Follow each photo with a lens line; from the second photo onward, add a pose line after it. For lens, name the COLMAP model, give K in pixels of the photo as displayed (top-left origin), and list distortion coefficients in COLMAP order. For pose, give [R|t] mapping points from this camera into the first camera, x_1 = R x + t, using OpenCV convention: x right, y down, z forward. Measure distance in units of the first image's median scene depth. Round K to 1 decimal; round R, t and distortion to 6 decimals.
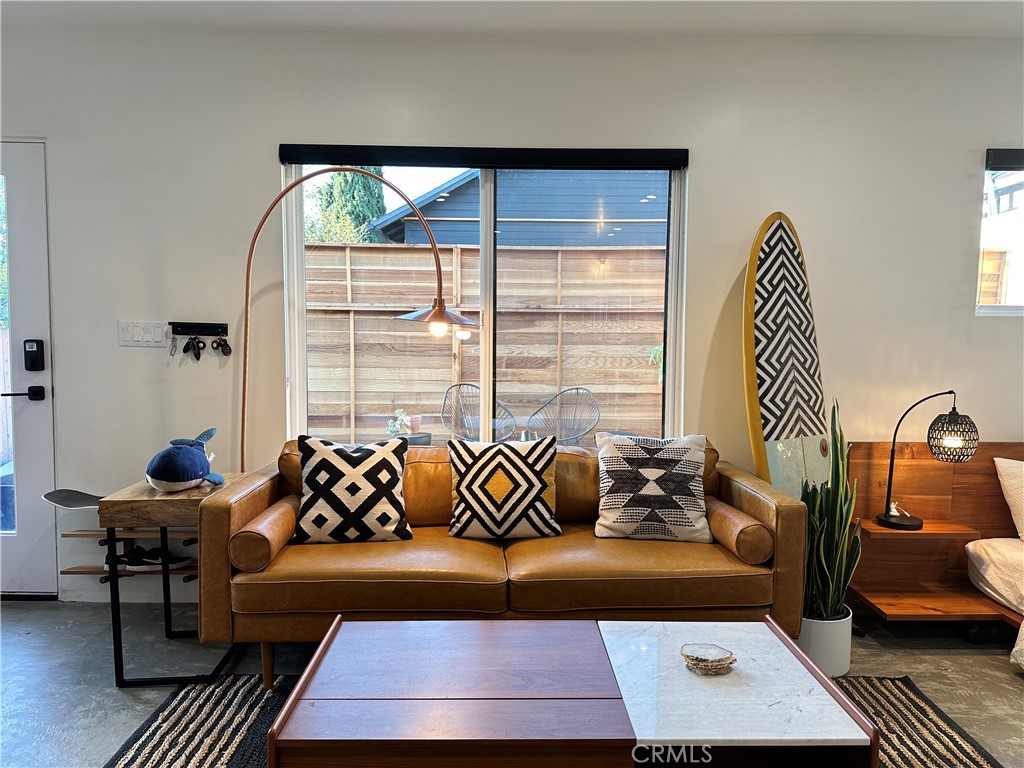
lens RADIAL K [[713.7, 0, 512.6], [0, 713.7, 391.6], [0, 0, 1]] dist [0.092555, -0.134291]
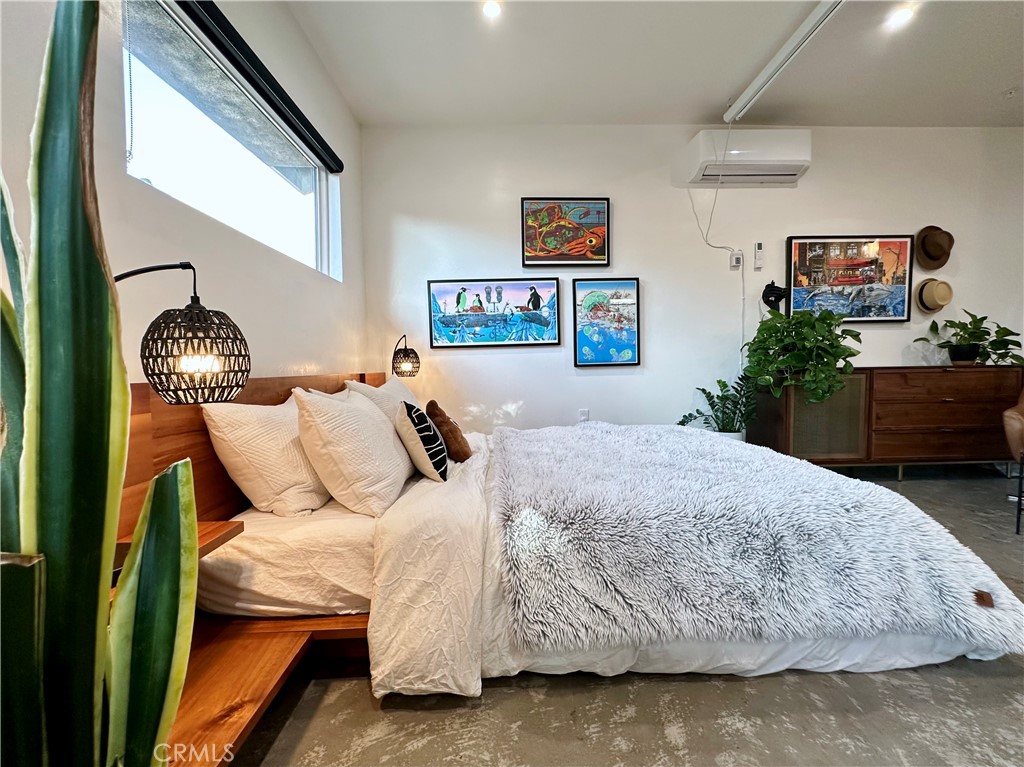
lens RADIAL K [[427.8, 0, 523.2], [0, 427.8, 384.9], [0, 0, 1]] dist [-0.004577, 0.000180]
pose [[-0.035897, -0.048790, 0.998164, 0.288951], [0.090799, 0.994517, 0.051877, 0.084852], [-0.995222, 0.092495, -0.031270, 0.754475]]
